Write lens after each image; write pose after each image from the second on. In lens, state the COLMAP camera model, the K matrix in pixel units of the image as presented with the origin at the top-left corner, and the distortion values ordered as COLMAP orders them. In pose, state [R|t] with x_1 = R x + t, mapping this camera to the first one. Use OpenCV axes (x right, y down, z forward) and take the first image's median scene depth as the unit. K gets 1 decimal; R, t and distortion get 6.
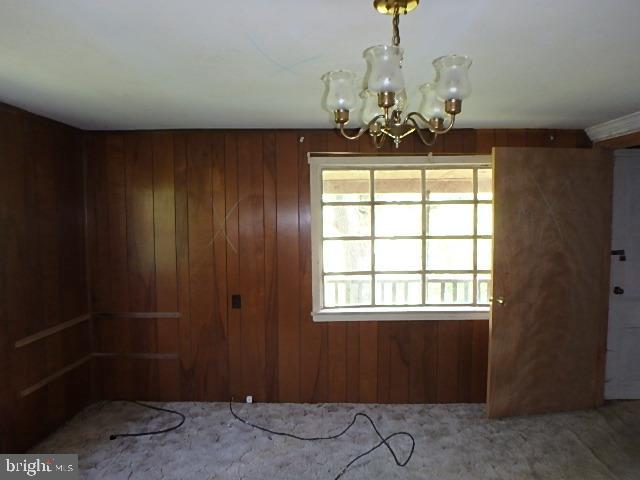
lens RADIAL K [[402.5, 0, 321.2], [0, 402.5, 242.0], [0, 0, 1]] dist [-0.032188, 0.002544]
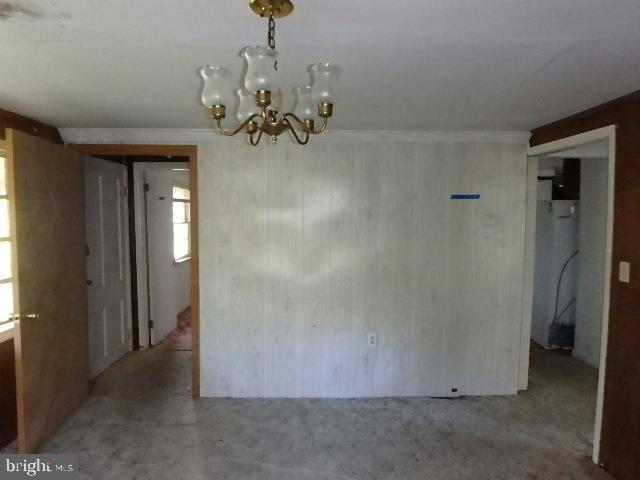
lens RADIAL K [[402.5, 0, 320.4], [0, 402.5, 239.1], [0, 0, 1]] dist [-0.032188, 0.002544]
pose [[-0.056955, -0.045290, 0.997349, -0.417606], [0.047067, 0.997738, 0.047995, -0.022951], [-0.997267, 0.049676, -0.054694, 0.437215]]
